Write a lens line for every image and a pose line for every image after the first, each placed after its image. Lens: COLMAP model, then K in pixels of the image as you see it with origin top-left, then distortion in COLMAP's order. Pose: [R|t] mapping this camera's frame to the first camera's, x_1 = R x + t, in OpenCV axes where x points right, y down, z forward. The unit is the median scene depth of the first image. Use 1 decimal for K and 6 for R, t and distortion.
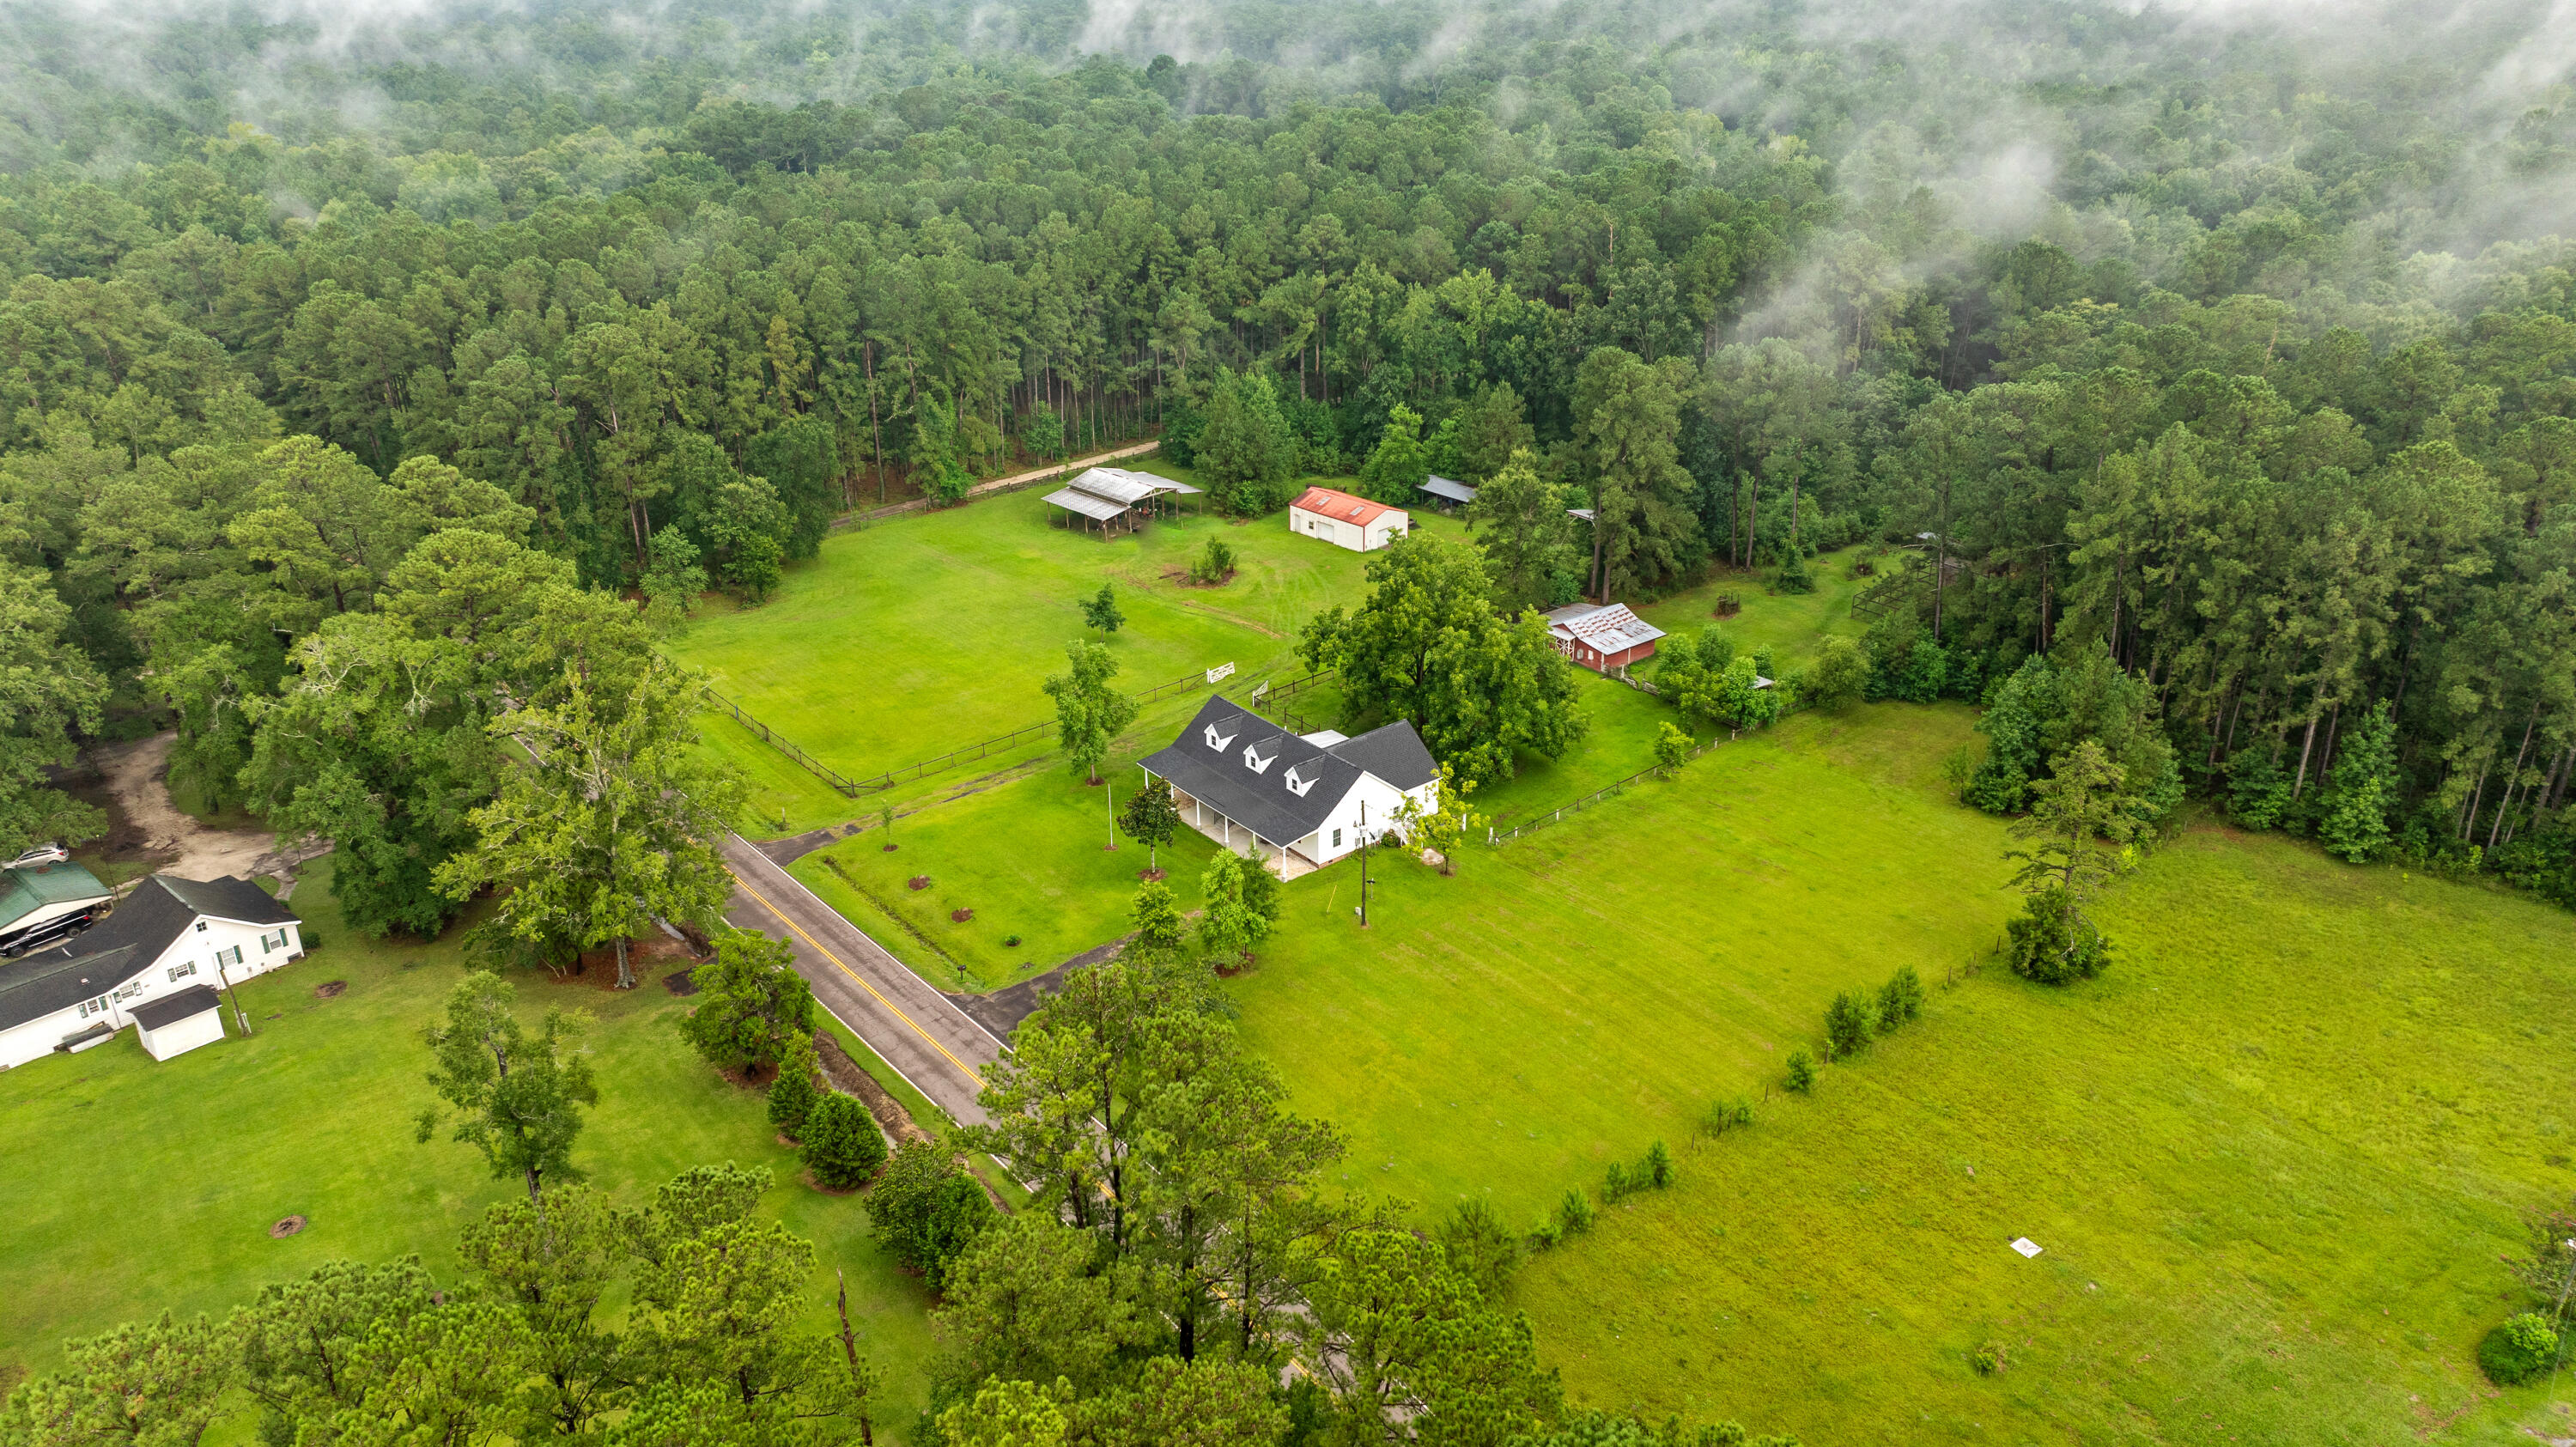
lens RADIAL K [[1811.2, 0, 1293.4], [0, 1811.2, 737.7], [0, 0, 1]] dist [-0.000469, -0.005089]
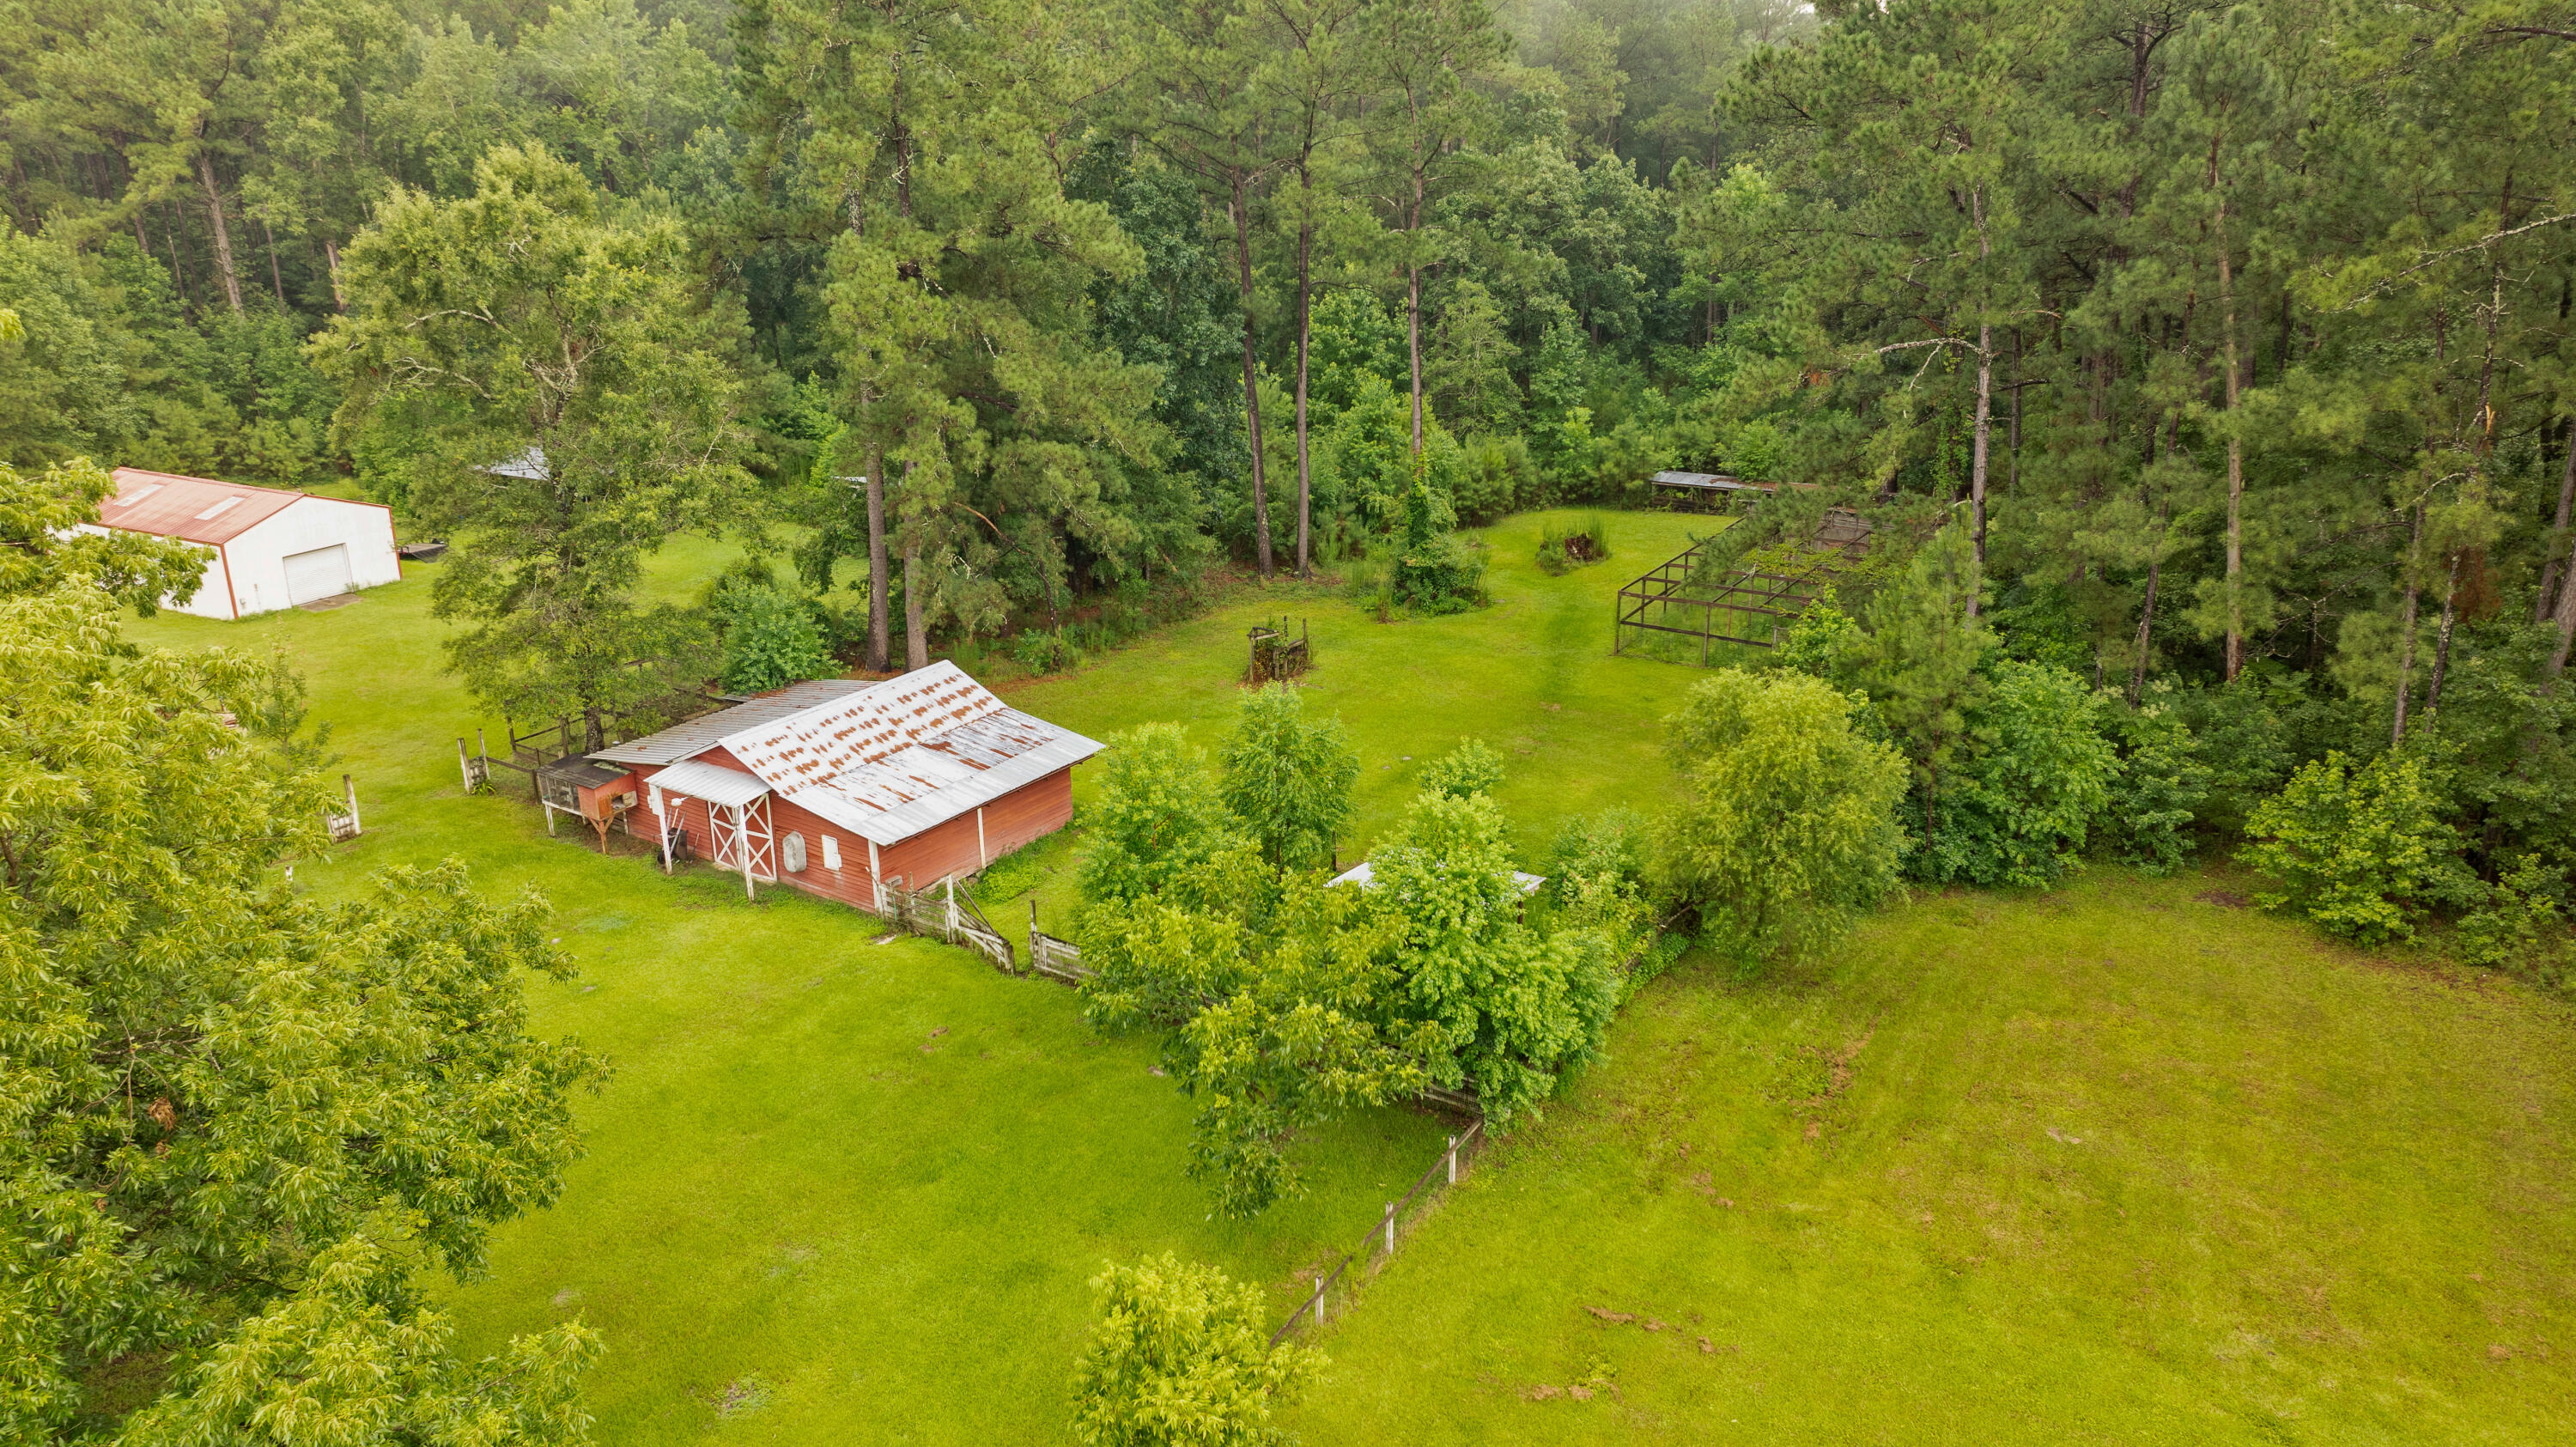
lens RADIAL K [[1811.2, 0, 1288.1], [0, 1811.2, 729.1], [0, 0, 1]] dist [-0.000469, -0.005089]
pose [[0.953170, -0.096945, 0.286477, 0.150047], [0.124458, 0.989043, -0.079401, -0.033335], [-0.275640, 0.111336, 0.954791, 0.710888]]
